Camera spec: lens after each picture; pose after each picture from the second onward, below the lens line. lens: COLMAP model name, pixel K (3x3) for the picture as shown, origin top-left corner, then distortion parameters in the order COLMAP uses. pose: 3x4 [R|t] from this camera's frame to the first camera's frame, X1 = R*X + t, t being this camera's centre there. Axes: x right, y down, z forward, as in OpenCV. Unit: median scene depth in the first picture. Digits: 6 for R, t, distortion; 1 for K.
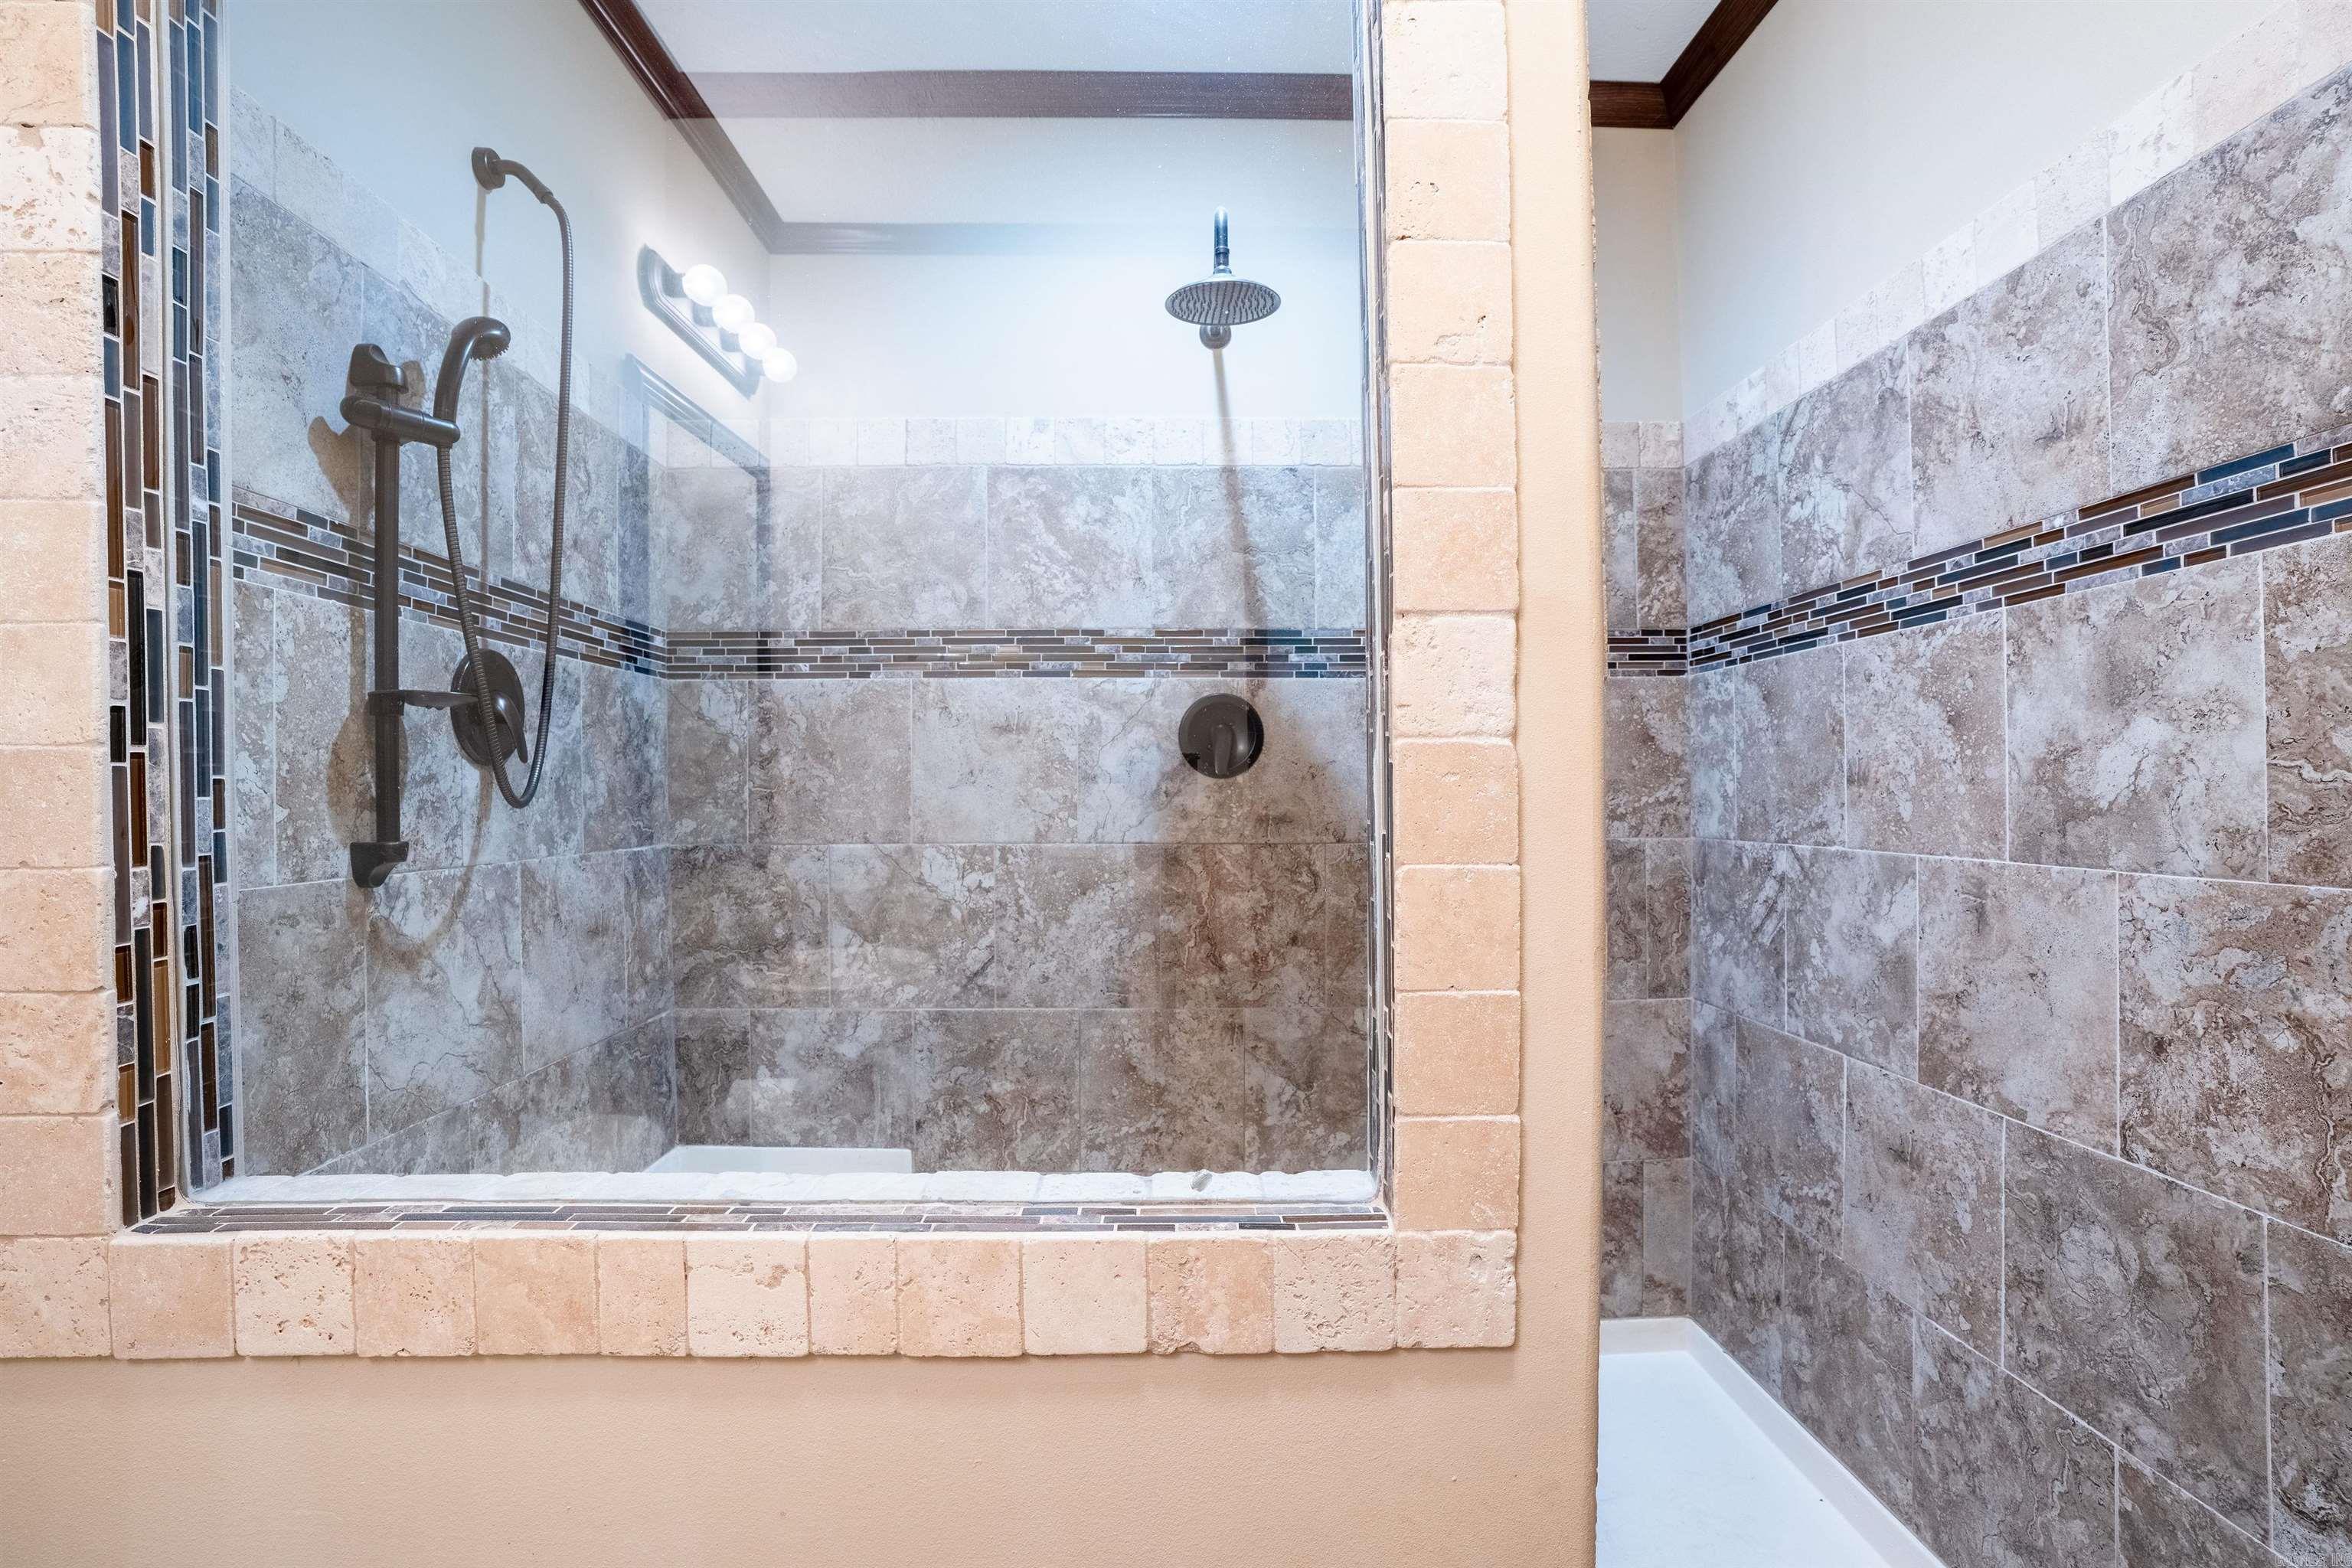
lens RADIAL K [[1086.2, 0, 1176.0], [0, 1086.2, 784.0], [0, 0, 1]] dist [-0.070601, 0.028766]
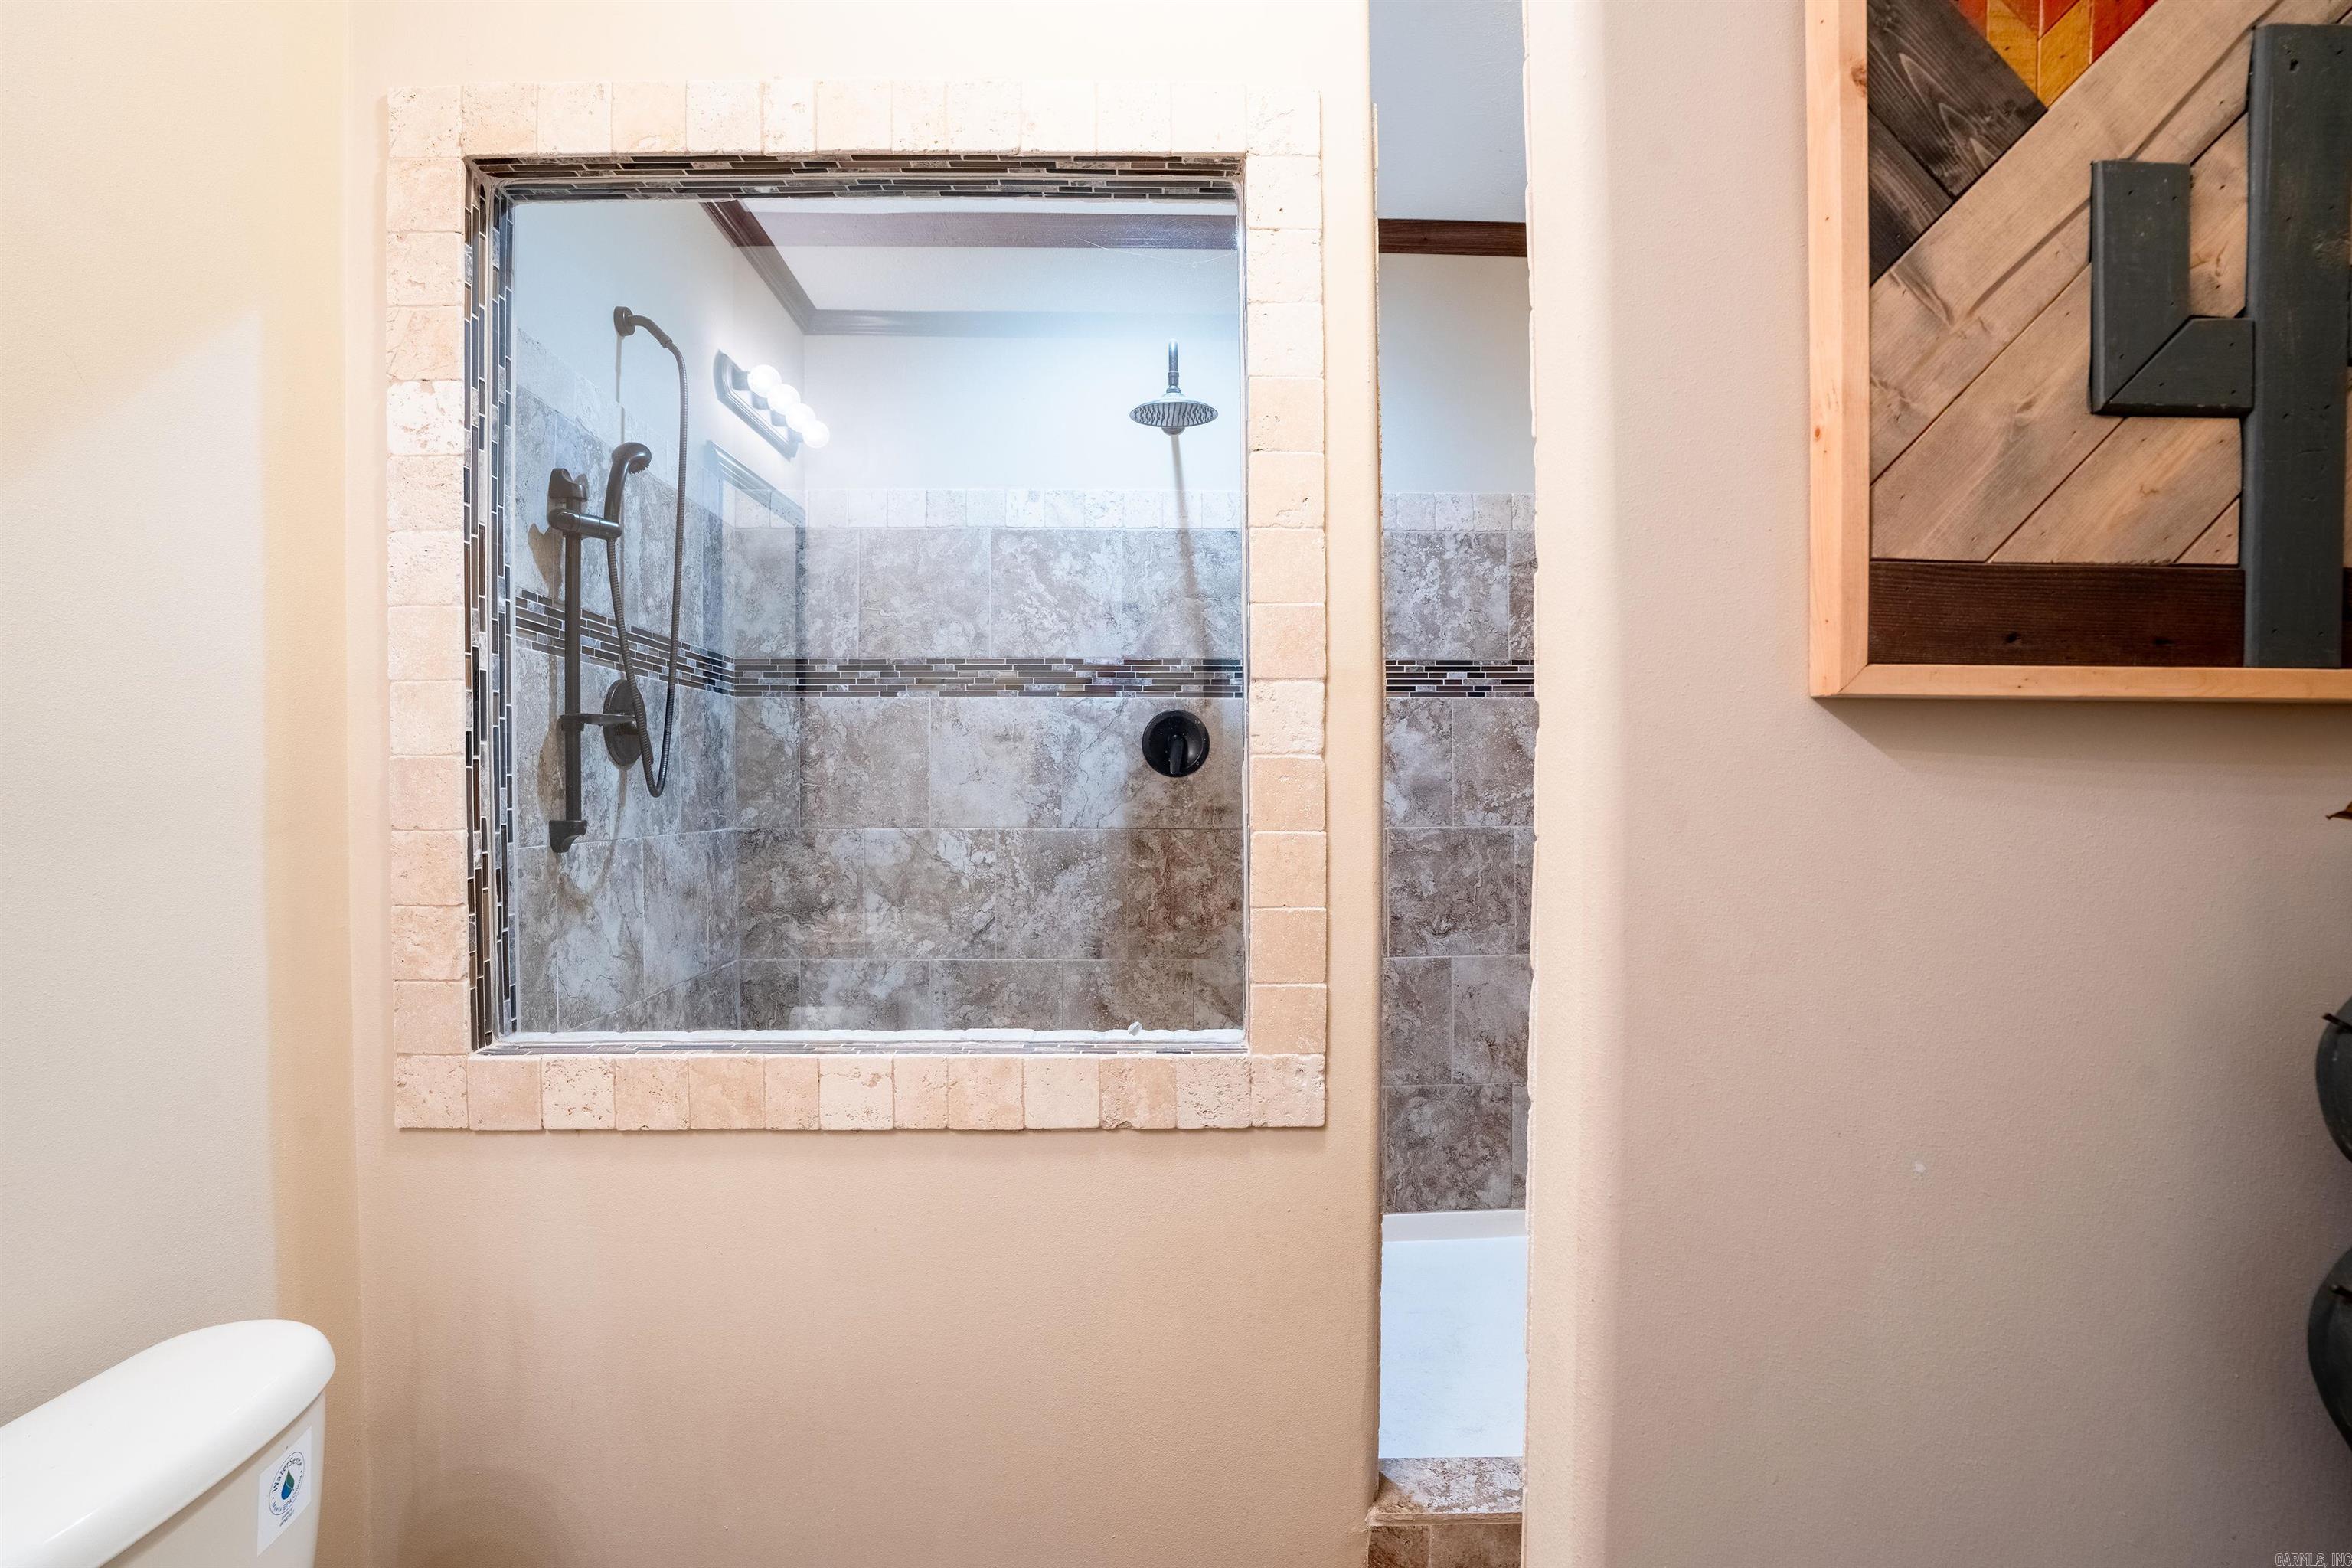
lens RADIAL K [[1086.2, 0, 1176.0], [0, 1086.2, 784.0], [0, 0, 1]] dist [-0.070601, 0.028766]
pose [[0.999927, 0.004204, 0.011337, 0.033512], [-0.004232, 0.999988, 0.002488, -0.000604], [-0.011327, -0.002536, 0.999933, -0.317722]]
